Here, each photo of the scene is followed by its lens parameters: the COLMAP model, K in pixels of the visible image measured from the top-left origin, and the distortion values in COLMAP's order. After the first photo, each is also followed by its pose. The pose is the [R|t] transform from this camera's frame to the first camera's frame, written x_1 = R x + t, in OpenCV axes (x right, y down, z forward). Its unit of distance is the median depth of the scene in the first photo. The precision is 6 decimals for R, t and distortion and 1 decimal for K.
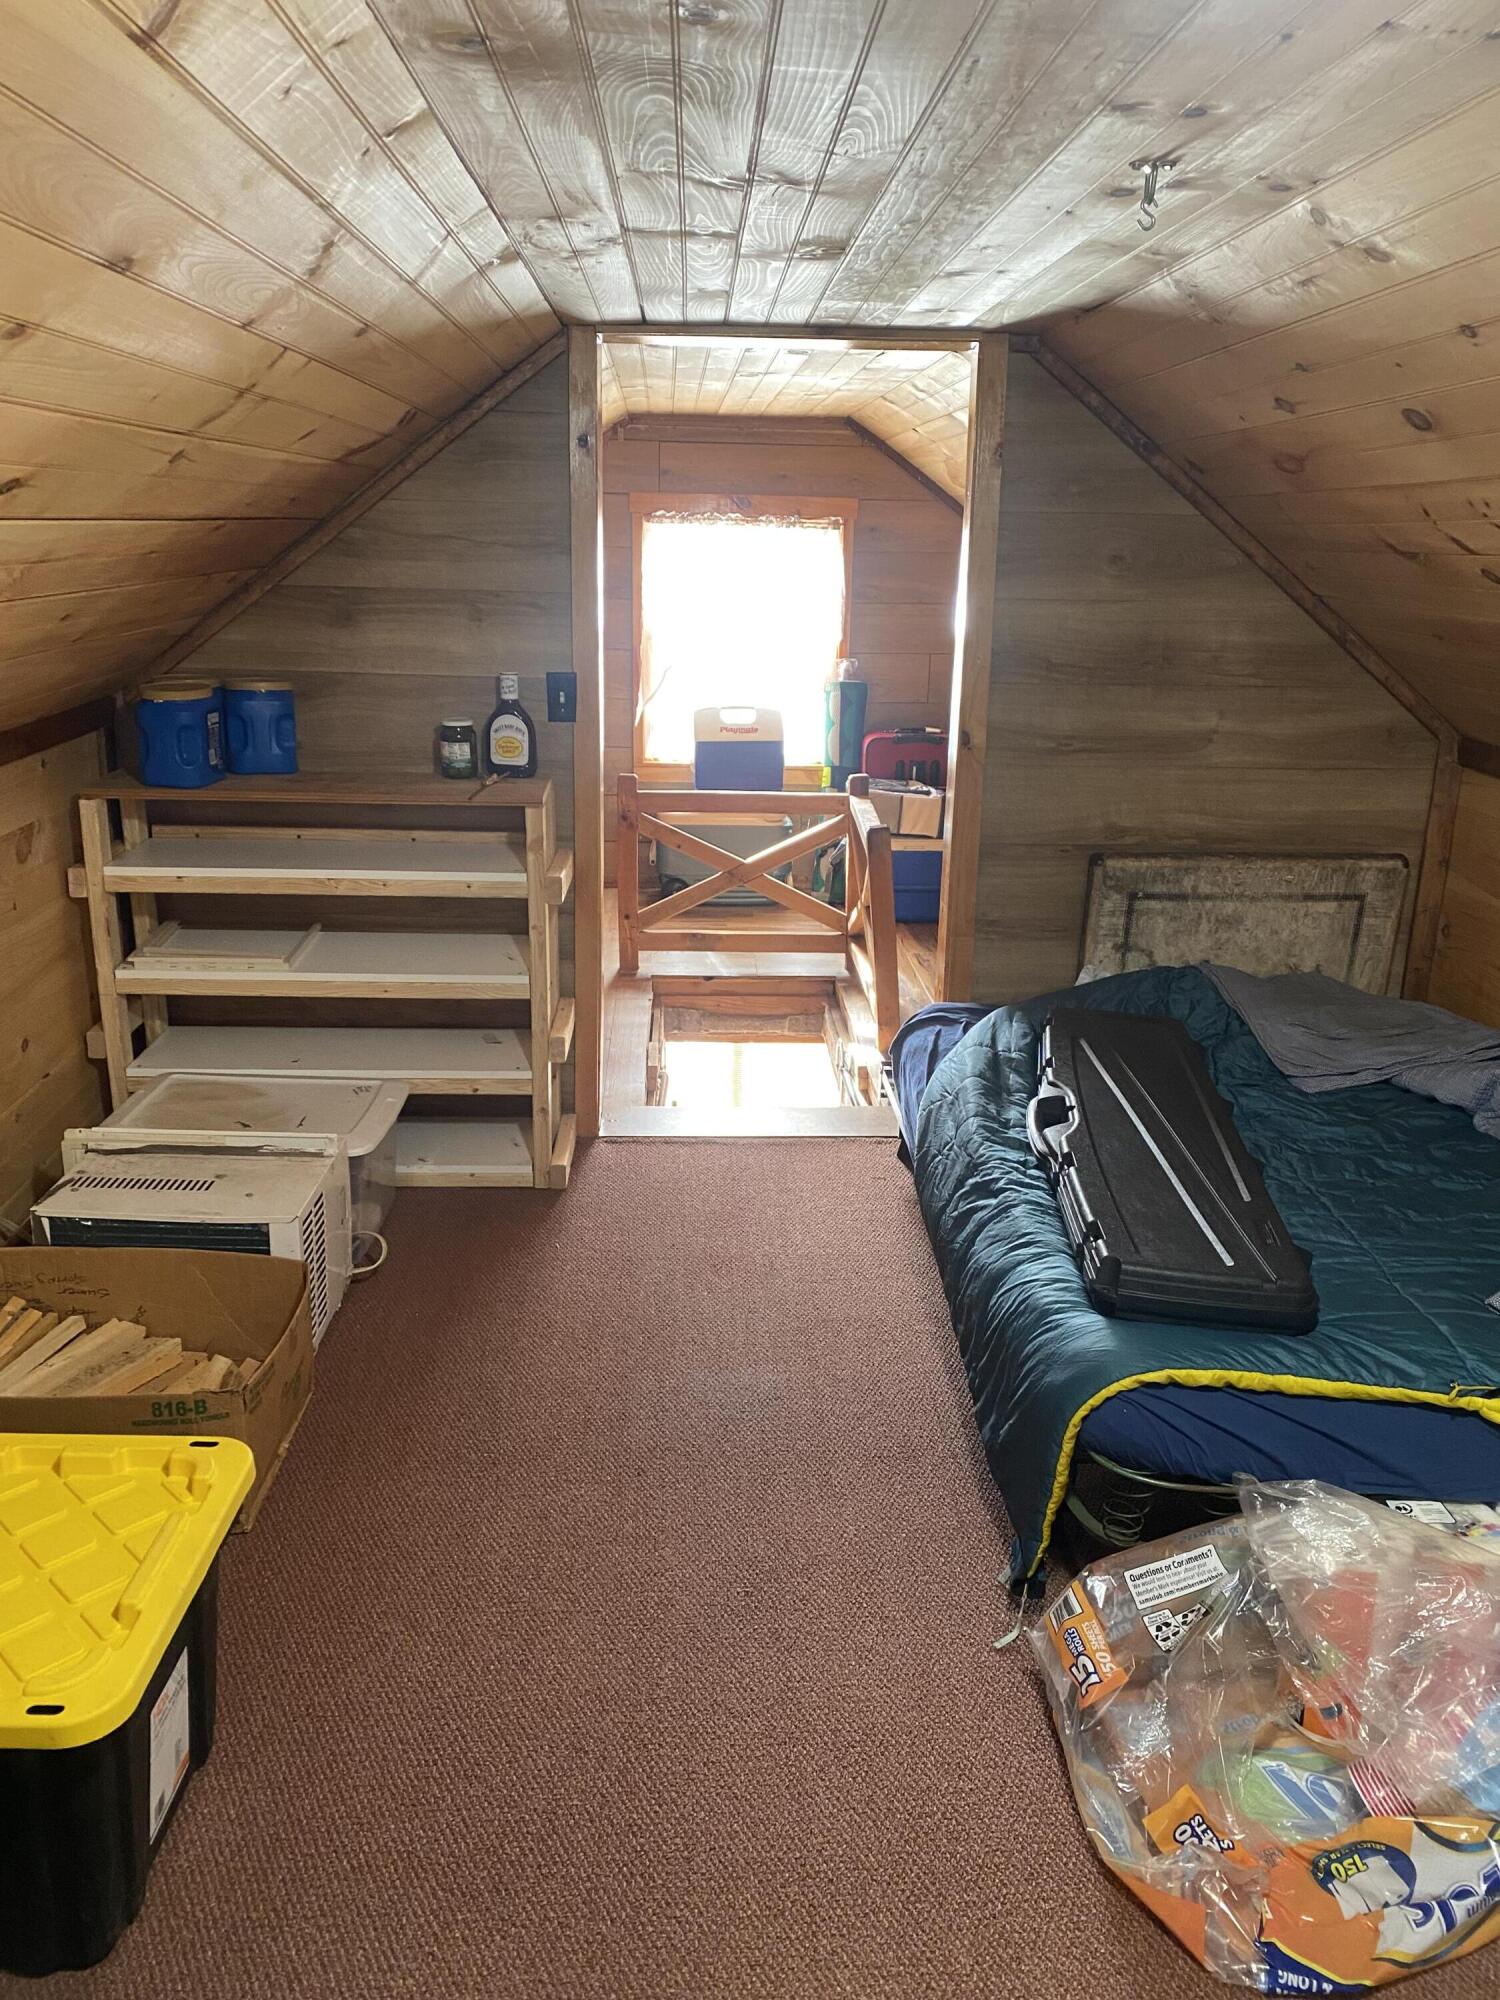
lens RADIAL K [[1507.5, 0, 751.5], [0, 1507.5, 1043.1], [0, 0, 1]] dist [0.058459, -0.142073]
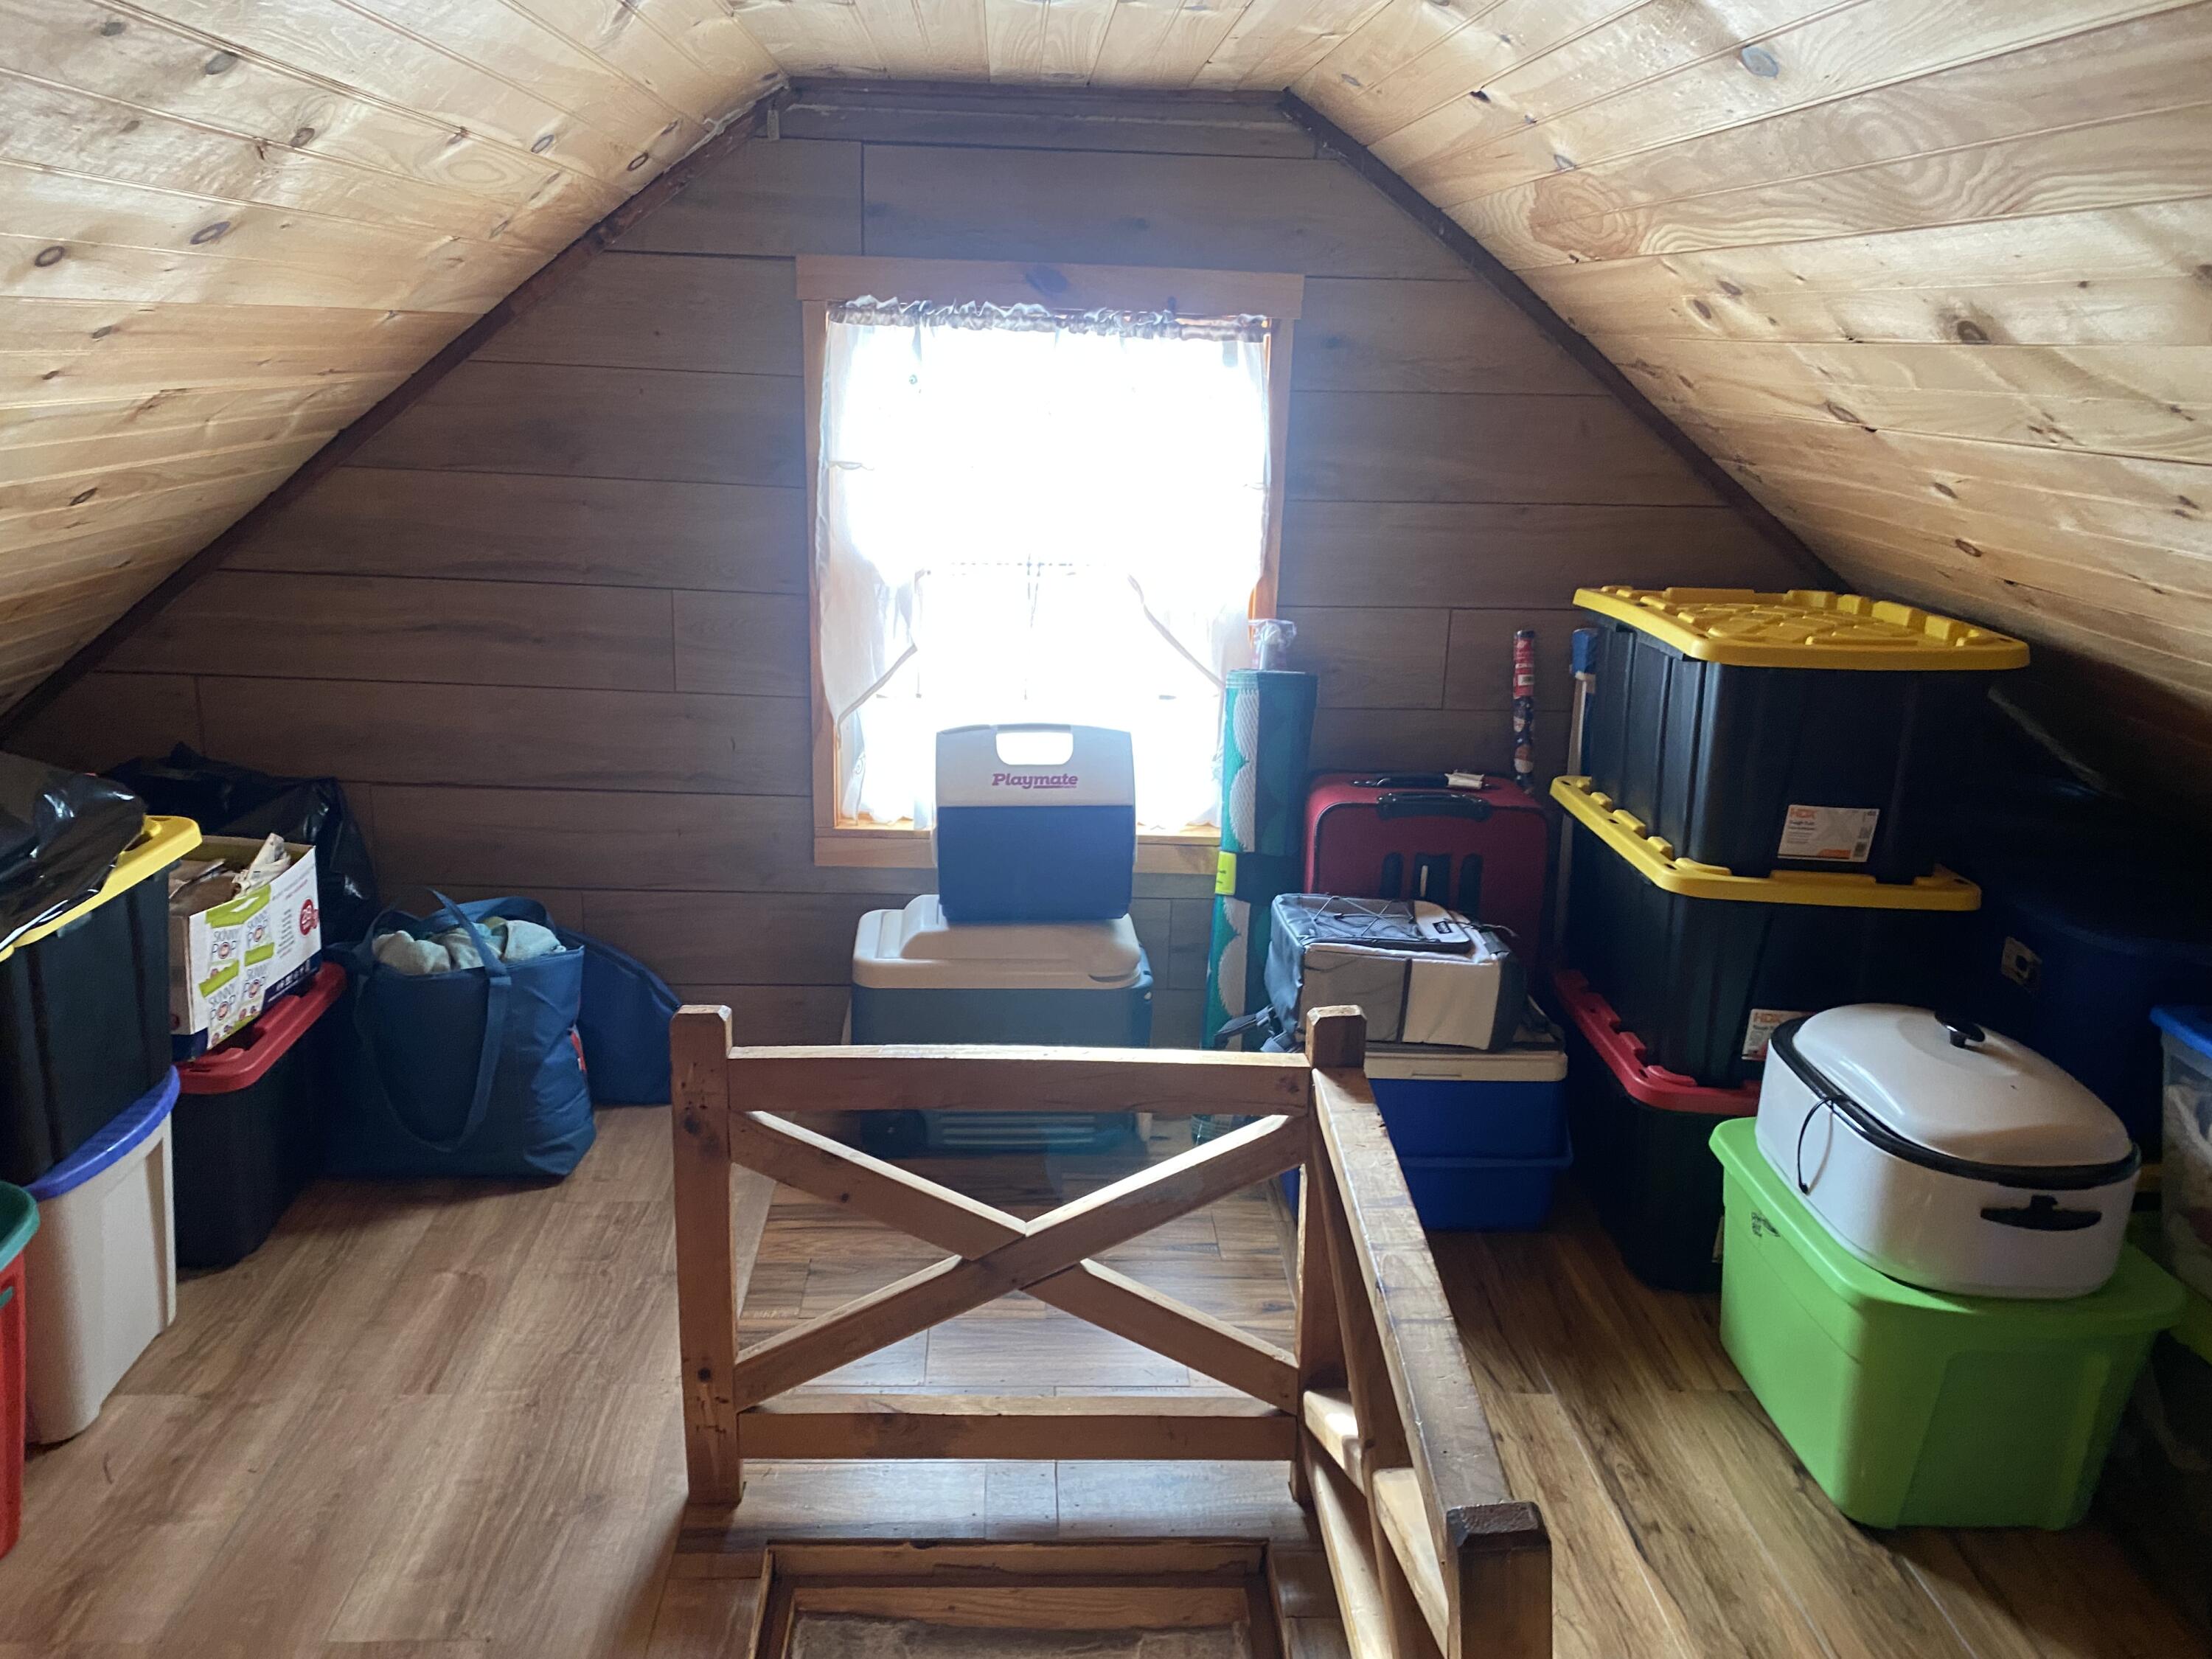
lens RADIAL K [[1667.3, 0, 1106.0], [0, 1667.3, 829.5], [0, 0, 1]] dist [0.058459, -0.142073]
pose [[0.999937, 0.008772, 0.006984, 0.009661], [-0.008531, 0.999392, -0.033820, -0.174438], [-0.007276, 0.033758, 0.999404, 0.501142]]
